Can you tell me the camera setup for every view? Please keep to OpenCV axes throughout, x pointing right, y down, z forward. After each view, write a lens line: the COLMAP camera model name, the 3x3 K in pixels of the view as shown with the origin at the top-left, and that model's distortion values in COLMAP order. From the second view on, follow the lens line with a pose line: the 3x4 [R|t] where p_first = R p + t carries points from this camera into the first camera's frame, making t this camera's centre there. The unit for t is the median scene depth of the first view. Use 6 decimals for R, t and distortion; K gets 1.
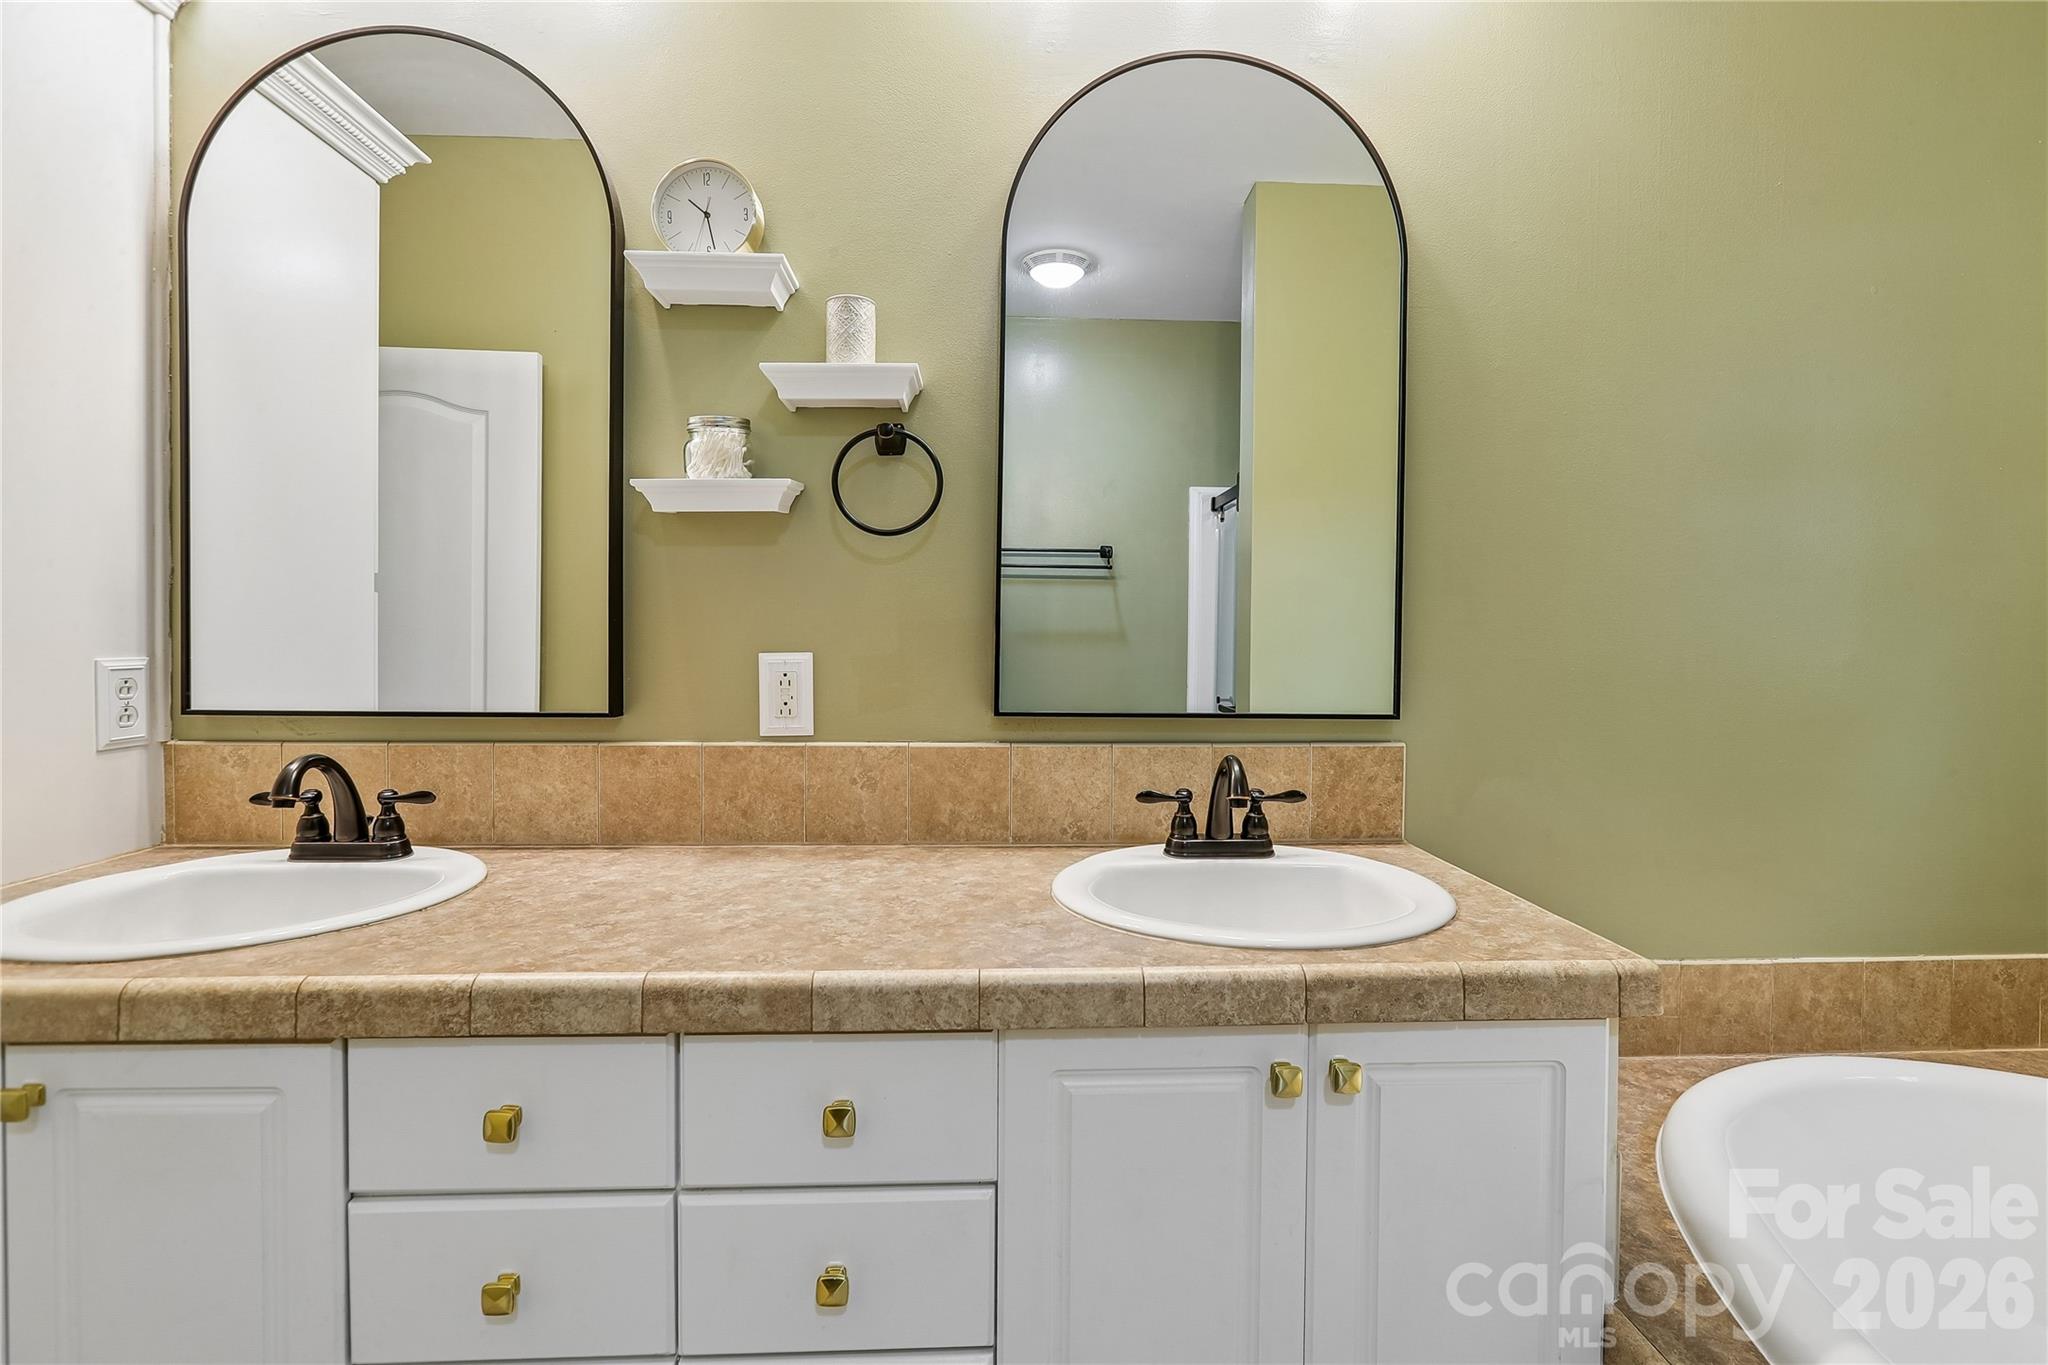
lens RADIAL K [[968.3, 0, 1038.9], [0, 968.3, 648.3], [0, 0, 1]] dist [-0.016856, 0.004012]
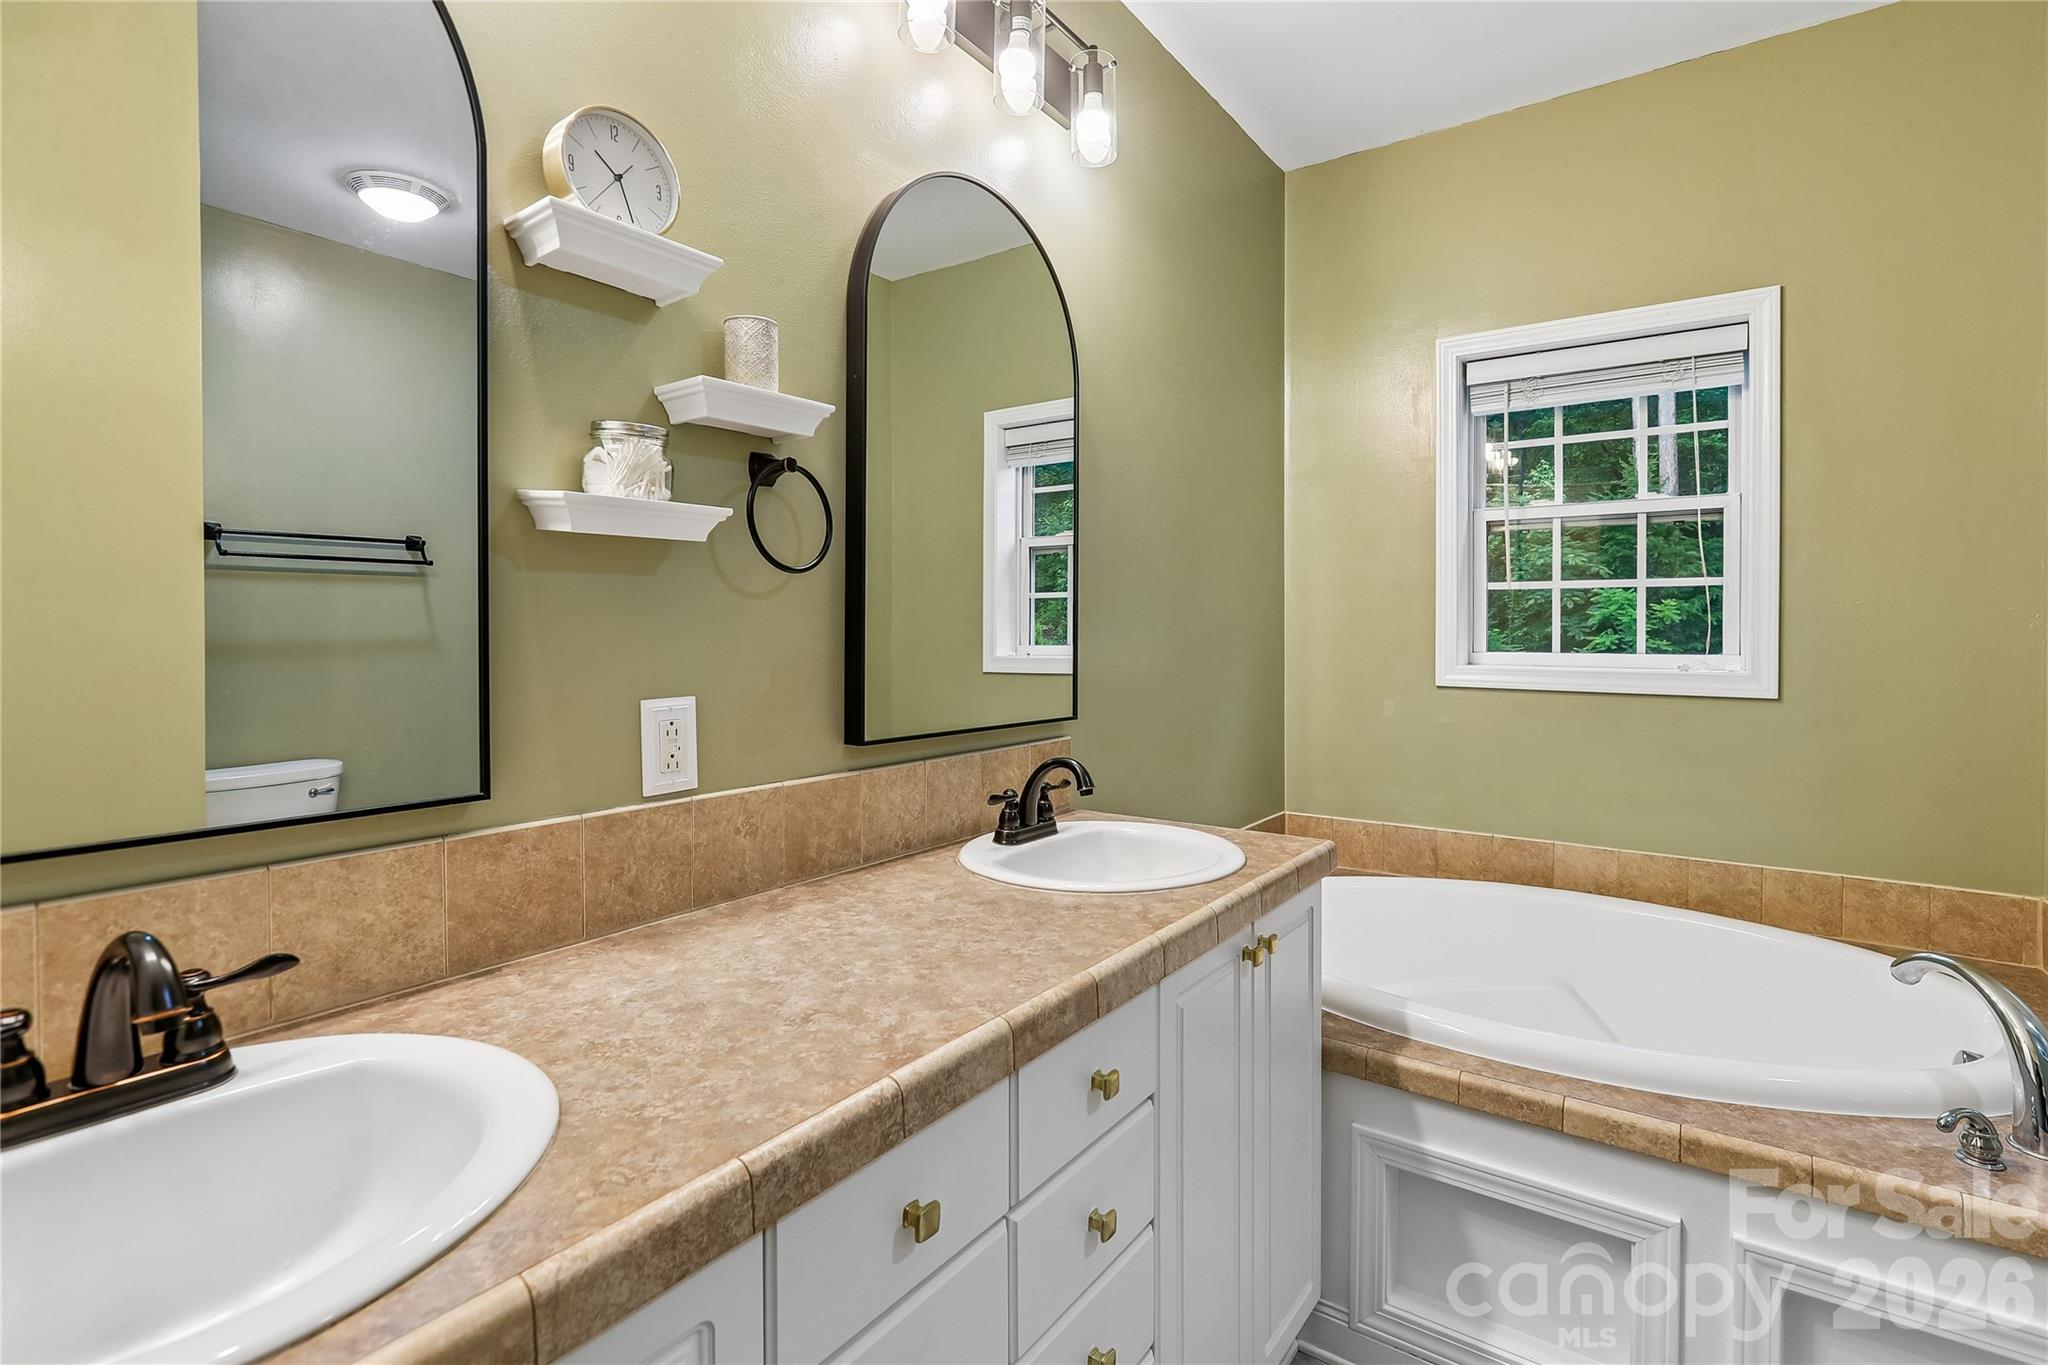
lens RADIAL K [[980.8, 0, 1030.9], [0, 980.8, 641.2], [0, 0, 1]] dist [-0.020441, 0.007135]
pose [[0.615568, -0.017751, 0.787884, -0.775326], [0.013714, 0.999836, 0.011812, -0.054347], [-0.787964, 0.003533, 0.615711, 0.200163]]
